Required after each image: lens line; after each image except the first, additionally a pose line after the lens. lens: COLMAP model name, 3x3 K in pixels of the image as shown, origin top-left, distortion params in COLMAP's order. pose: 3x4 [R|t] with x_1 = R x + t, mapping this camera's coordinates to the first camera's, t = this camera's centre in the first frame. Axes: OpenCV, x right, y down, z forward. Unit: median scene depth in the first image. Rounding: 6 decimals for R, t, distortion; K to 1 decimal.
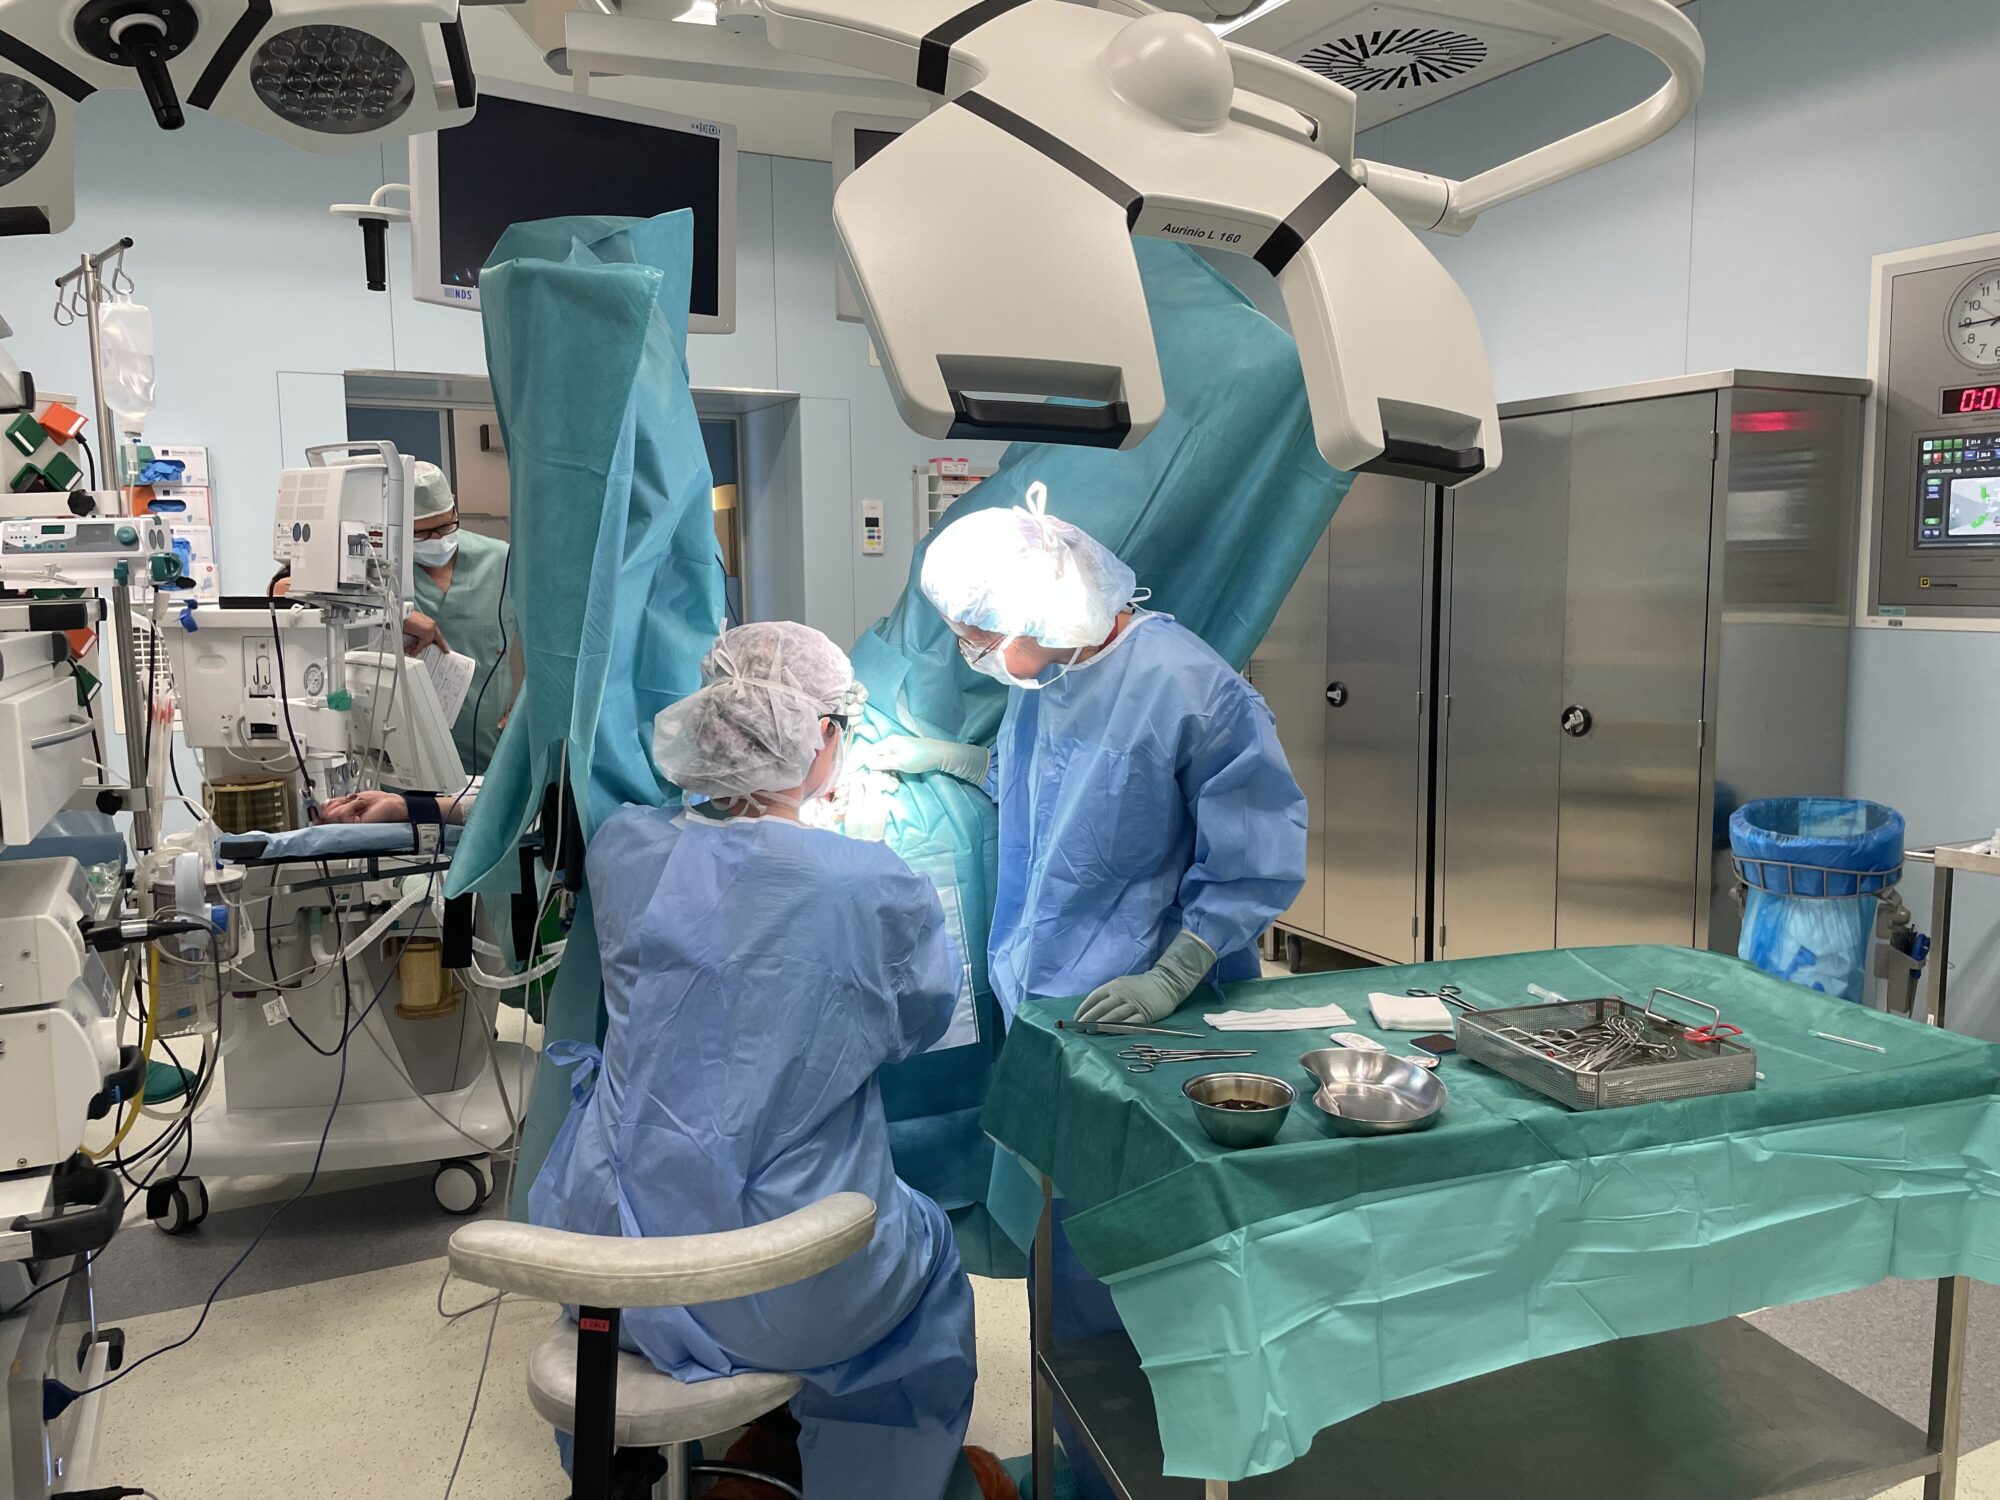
lens RADIAL K [[1529.2, 0, 994.5], [0, 1529.2, 738.0], [0, 0, 1]] dist [0.088252, -0.101176]
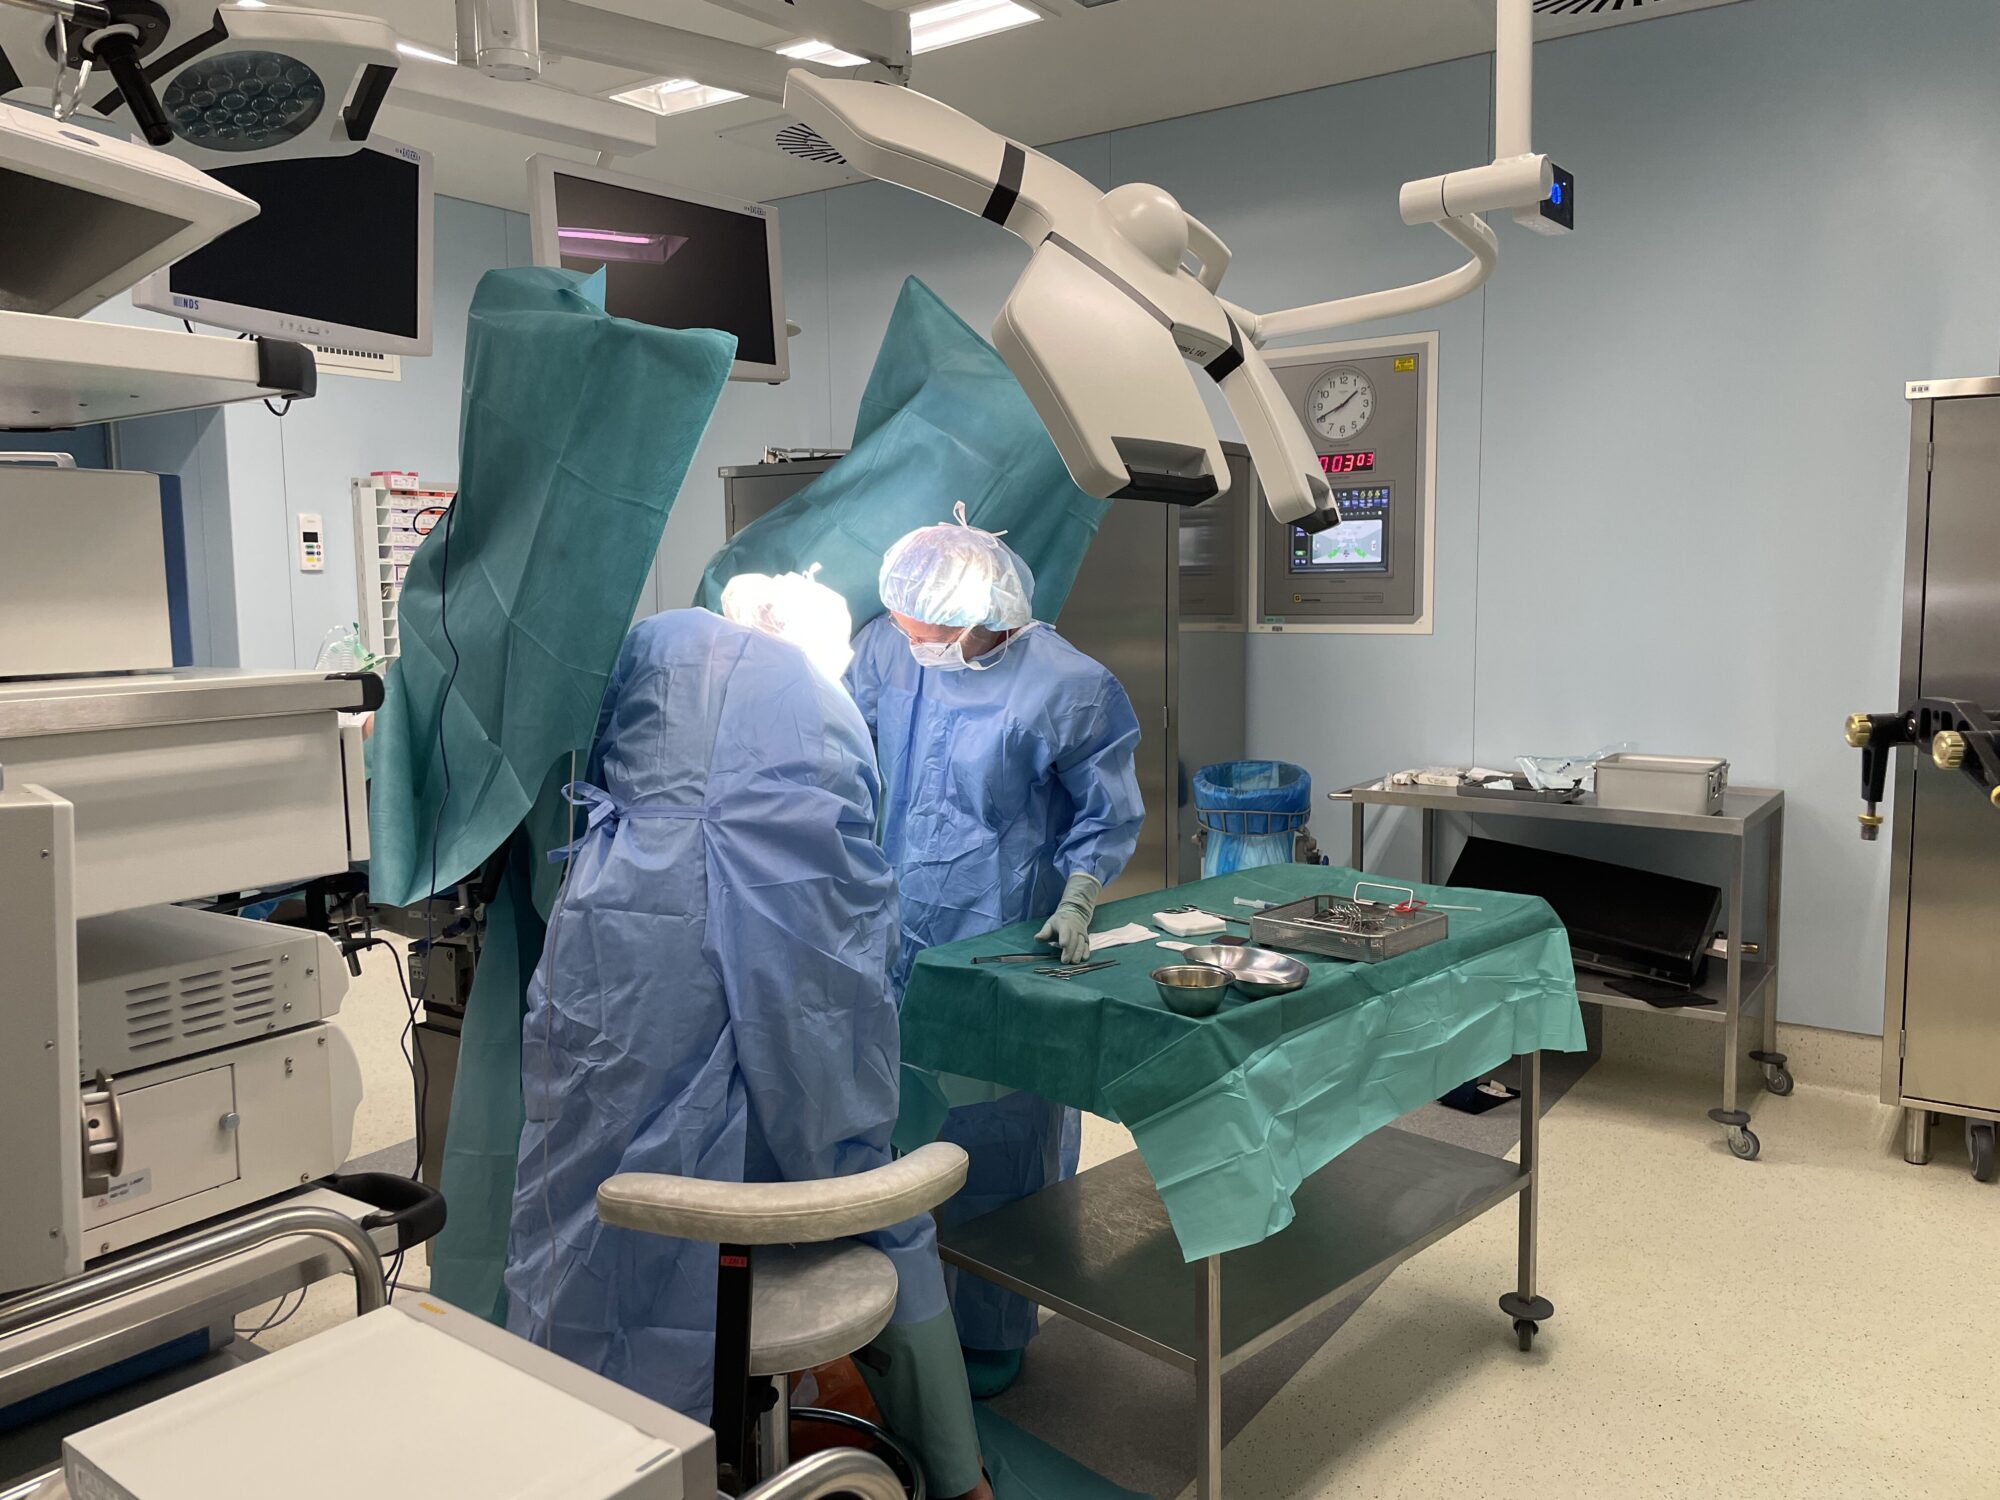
lens RADIAL K [[1529.2, 0, 981.2], [0, 1529.2, 740.6], [0, 0, 1]] dist [0.088252, -0.101176]
pose [[0.885155, -0.048970, 0.462713, -0.574151], [0.053056, 0.998583, 0.004188, 0.006772], [-0.462262, 0.020842, 0.886498, -0.106360]]
